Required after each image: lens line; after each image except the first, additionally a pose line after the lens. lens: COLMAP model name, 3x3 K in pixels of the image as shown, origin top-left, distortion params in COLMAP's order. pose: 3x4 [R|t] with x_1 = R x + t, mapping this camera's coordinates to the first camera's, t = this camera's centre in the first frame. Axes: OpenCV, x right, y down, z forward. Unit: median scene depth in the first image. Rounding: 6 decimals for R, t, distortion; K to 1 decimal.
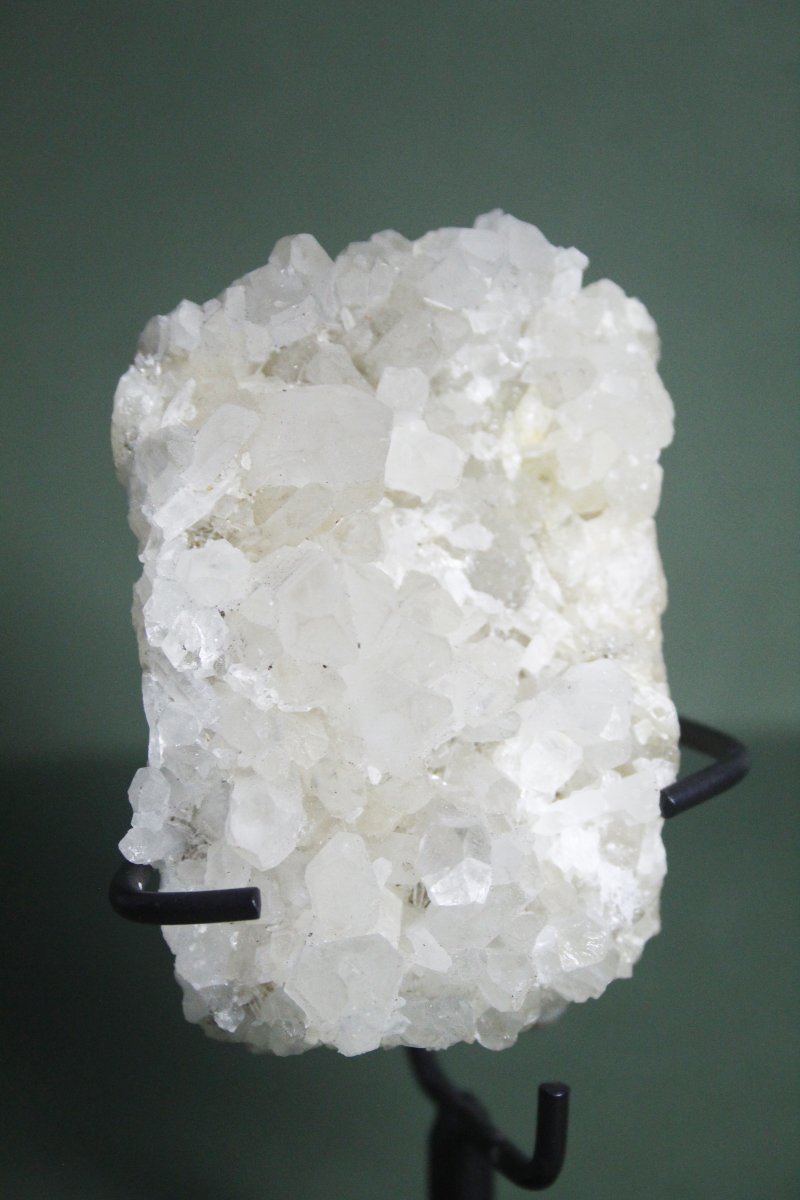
lens RADIAL K [[2819.5, 0, 402.8], [0, 2819.5, 598.8], [0, 0, 1]] dist [0.014102, 0.000000]
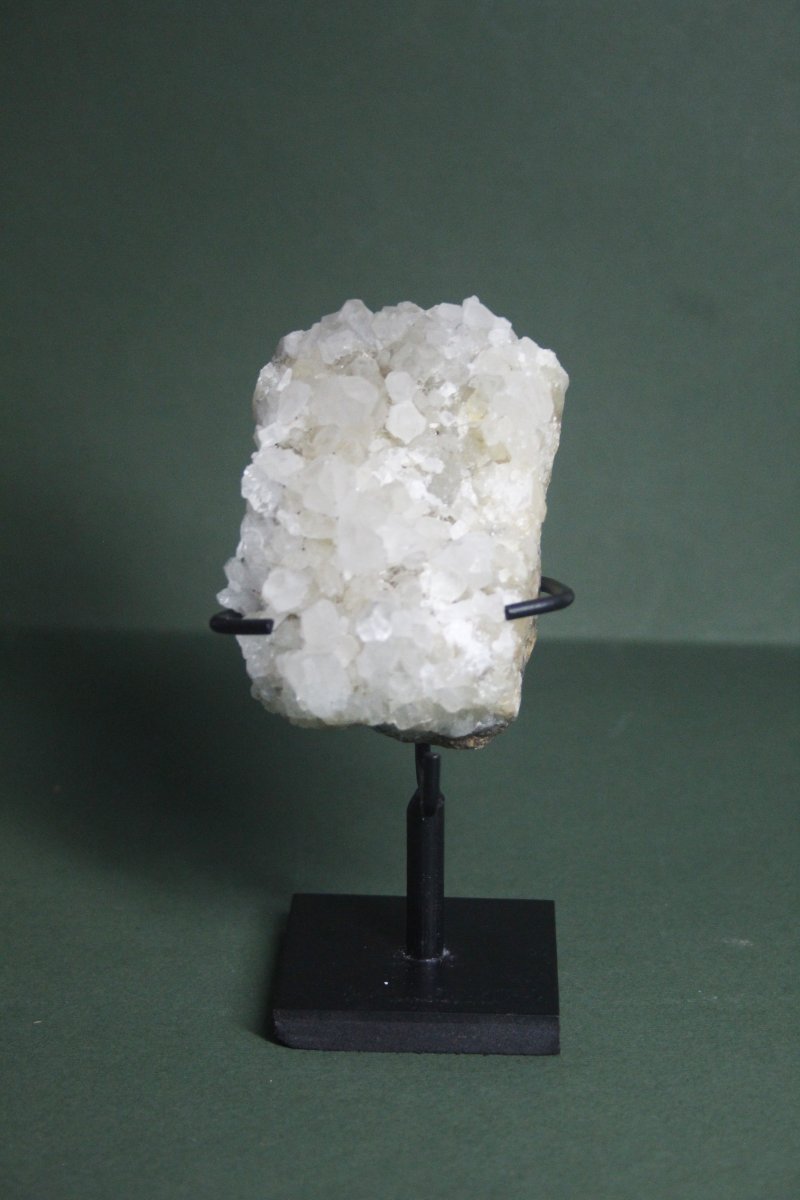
lens RADIAL K [[2819.5, 0, 398.2], [0, 2819.5, 600.7], [0, 0, 1]] dist [0.014102, 0.000000]
pose [[0.949625, 0.097896, -0.297705, 0.580051], [-0.114754, 0.992603, -0.039640, 0.147107], [0.291622, 0.071806, 0.953835, -0.809197]]
